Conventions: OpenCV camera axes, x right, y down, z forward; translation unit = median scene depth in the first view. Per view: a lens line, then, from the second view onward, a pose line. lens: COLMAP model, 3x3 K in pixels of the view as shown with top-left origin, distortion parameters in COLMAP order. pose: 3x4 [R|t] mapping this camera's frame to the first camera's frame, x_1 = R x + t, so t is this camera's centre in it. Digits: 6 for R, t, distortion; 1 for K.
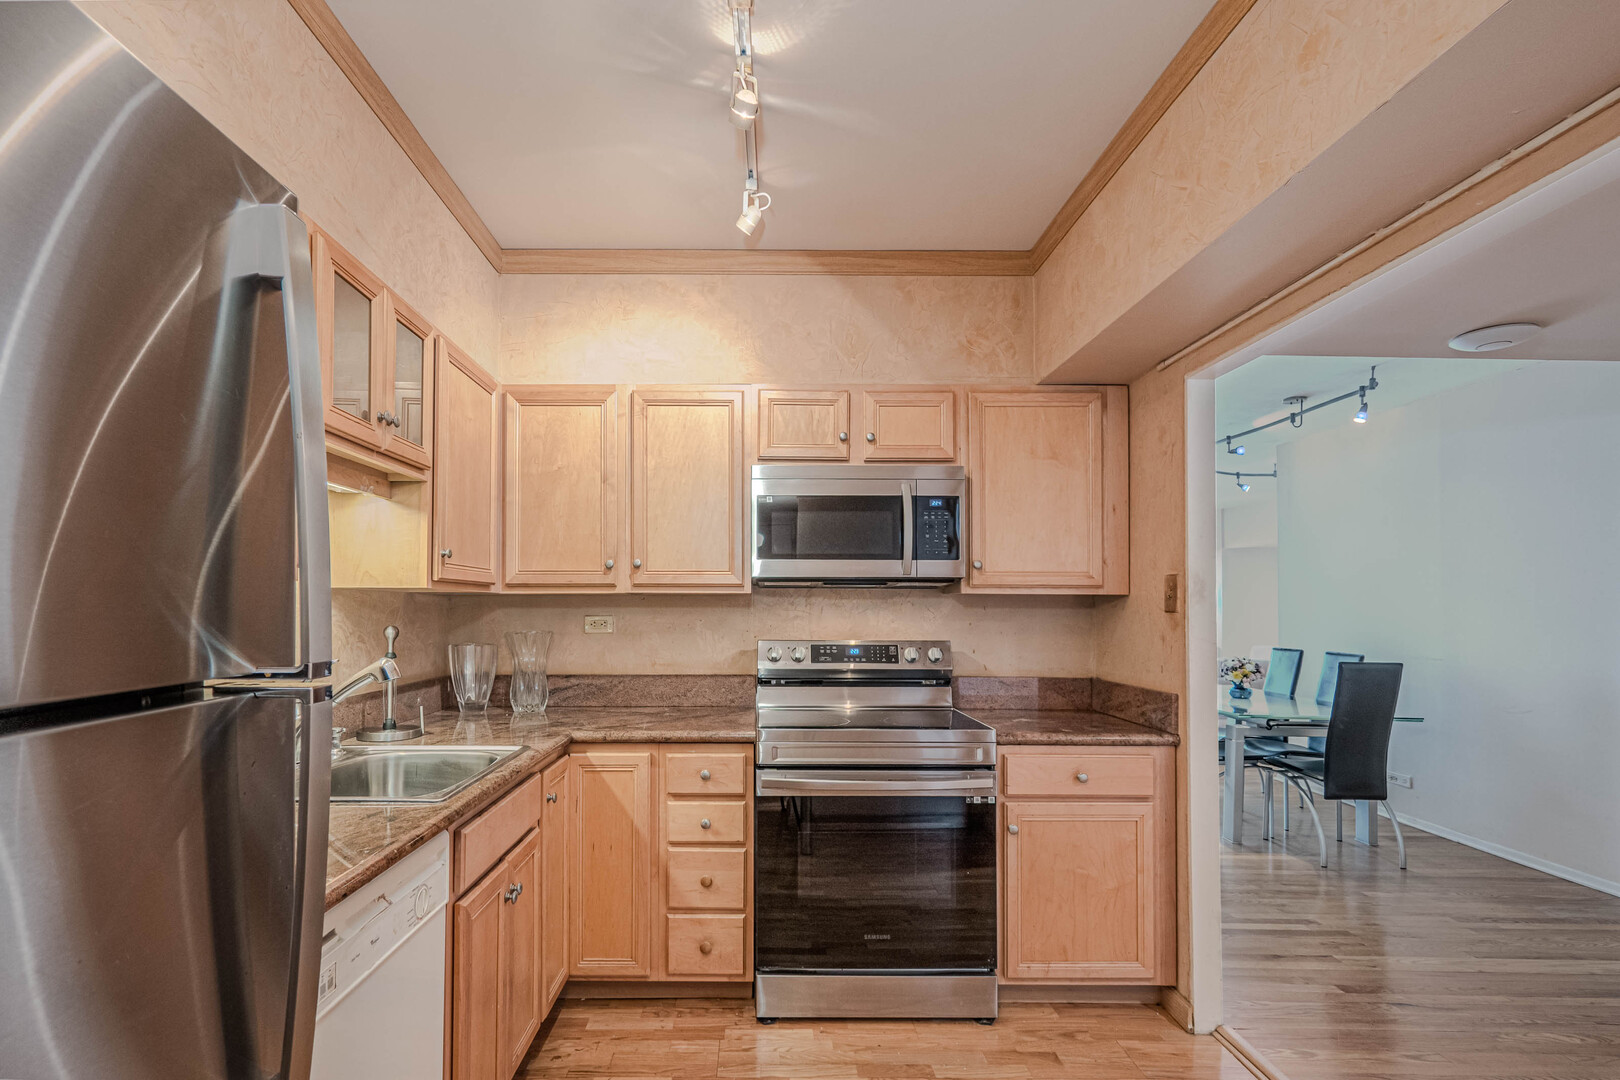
lens RADIAL K [[802.6, 0, 768.3], [0, 802.6, 594.2], [0, 0, 1]] dist [-0.002117, 0.001763]
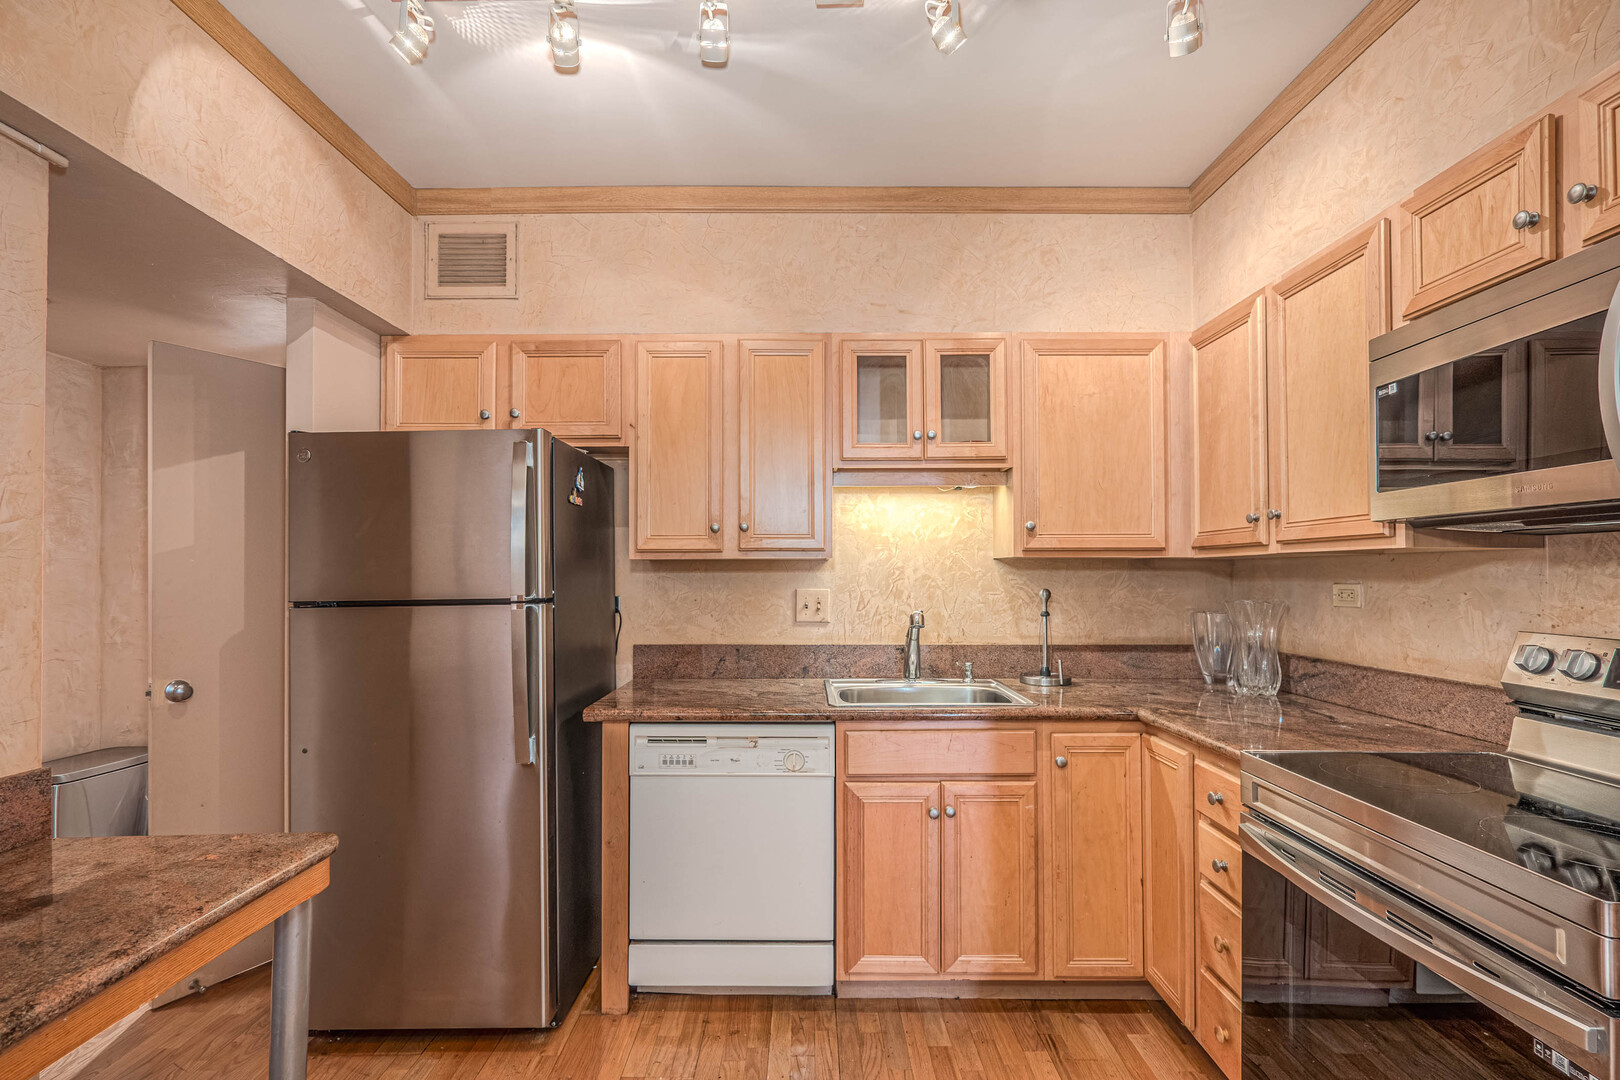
lens RADIAL K [[802.6, 0, 833.5], [0, 802.6, 564.2], [0, 0, 1]] dist [-0.002117, 0.001763]
pose [[-0.015350, -0.014942, -0.999771, 0.583501], [0.011568, 0.999819, -0.015120, 0.015497], [0.999815, -0.011797, -0.015174, 0.583635]]
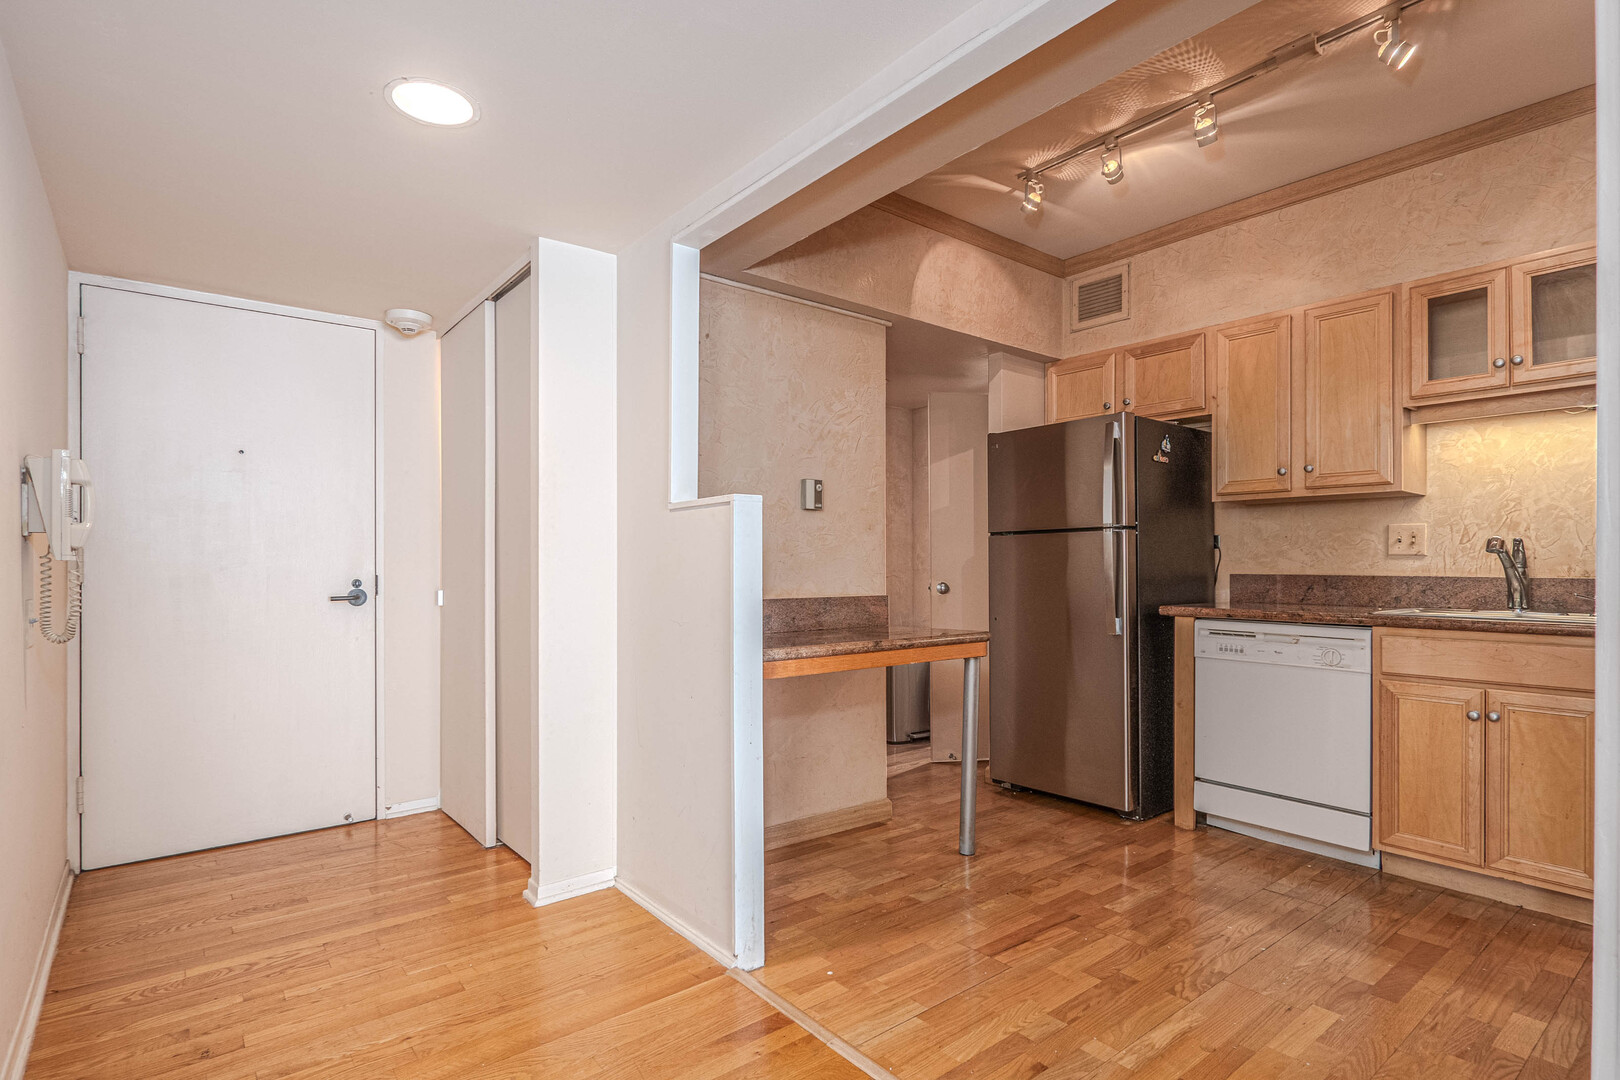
lens RADIAL K [[802.6, 0, 806.9], [0, 802.6, 569.0], [0, 0, 1]] dist [-0.002117, 0.001763]
pose [[-0.784417, 0.005002, -0.620213, 0.681907], [0.005072, 0.999986, 0.001651, 0.040174], [0.620213, -0.001850, -0.784431, 0.689481]]
